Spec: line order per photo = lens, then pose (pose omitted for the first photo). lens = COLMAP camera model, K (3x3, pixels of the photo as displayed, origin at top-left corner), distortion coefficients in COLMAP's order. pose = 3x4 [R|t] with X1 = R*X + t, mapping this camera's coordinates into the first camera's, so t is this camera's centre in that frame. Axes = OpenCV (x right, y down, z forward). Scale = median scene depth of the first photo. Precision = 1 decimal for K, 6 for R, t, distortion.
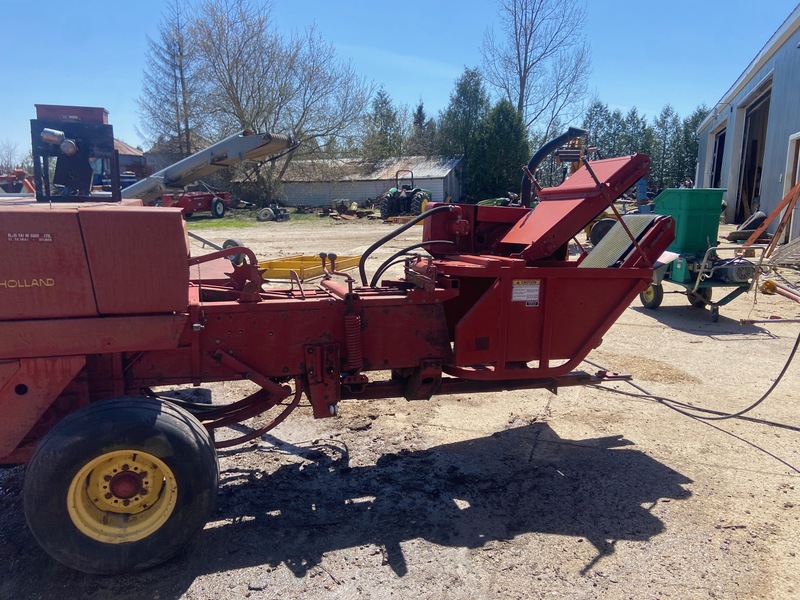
lens RADIAL K [[599.1, 0, 396.6], [0, 599.1, 295.3], [0, 0, 1]] dist [0.122600, -0.156311]
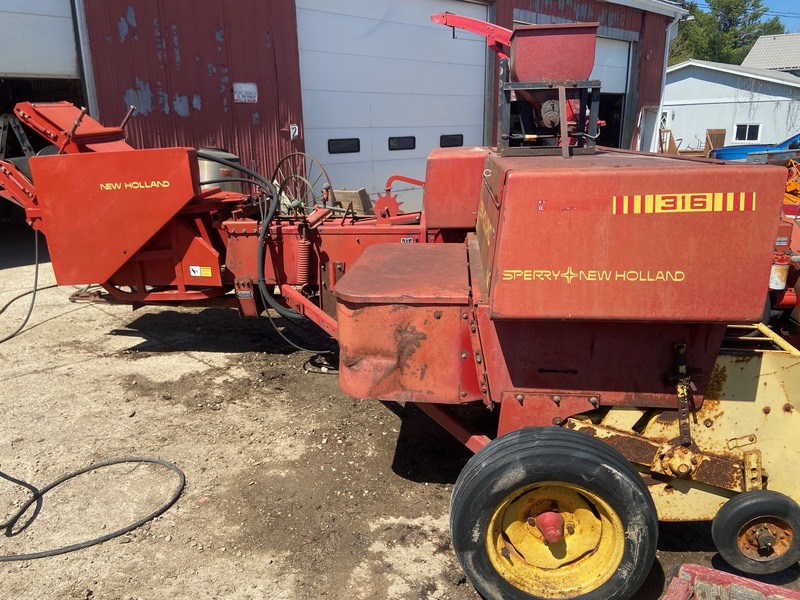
lens RADIAL K [[599.1, 0, 396.6], [0, 599.1, 295.3], [0, 0, 1]] dist [0.122600, -0.156311]
pose [[-0.917384, -0.105743, 0.383699, -0.088984], [0.066900, 0.909374, 0.410564, -0.043211], [-0.392341, 0.402314, -0.827171, 0.243670]]
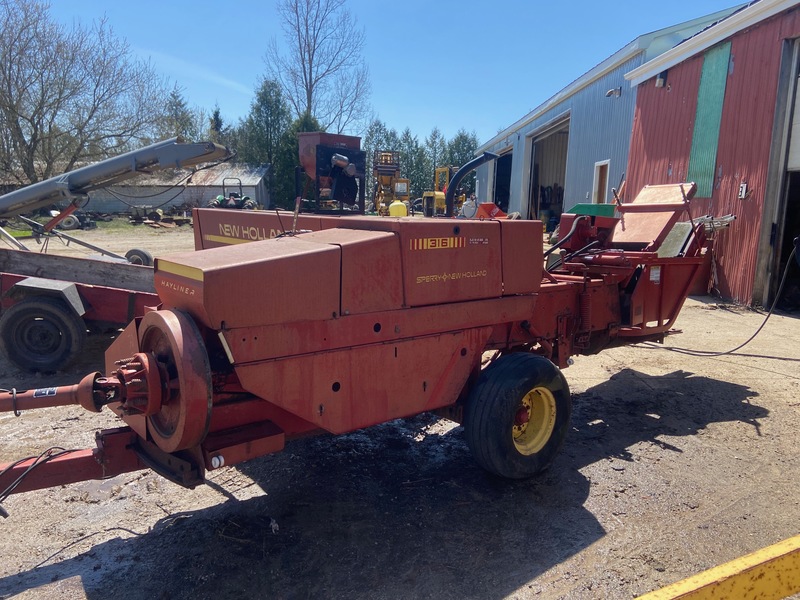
lens RADIAL K [[596.3, 0, 400.0], [0, 596.3, 300.0], [0, 0, 1]] dist [0.125384, -0.165455]
pose [[0.924719, -0.049740, 0.377387, -0.113612], [0.051859, 0.998644, 0.004553, 0.002146], [-0.377101, 0.015360, 0.926045, -0.017186]]
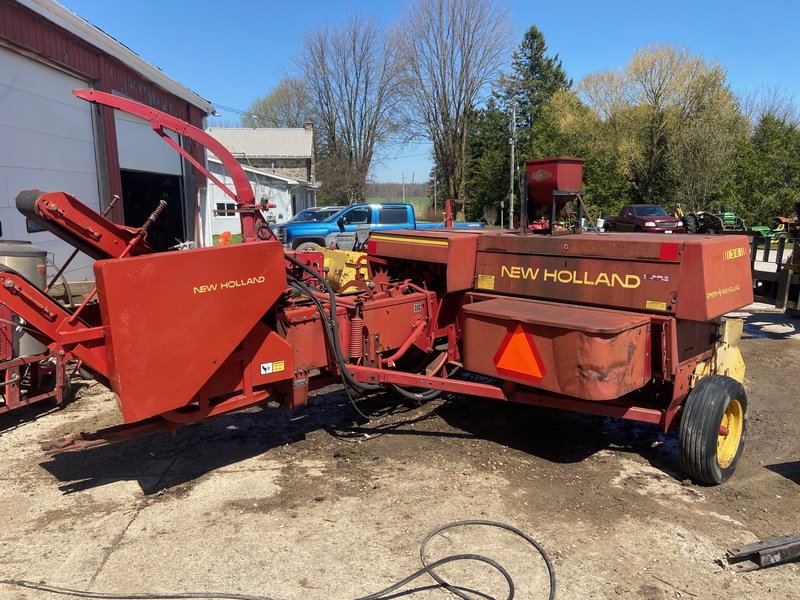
lens RADIAL K [[599.1, 0, 396.6], [0, 599.1, 295.3], [0, 0, 1]] dist [0.122600, -0.156311]
pose [[-0.899736, 0.065487, -0.431493, 0.041080], [-0.073512, 0.951812, 0.297741, -0.050354], [0.430199, 0.299608, -0.851566, 0.263446]]
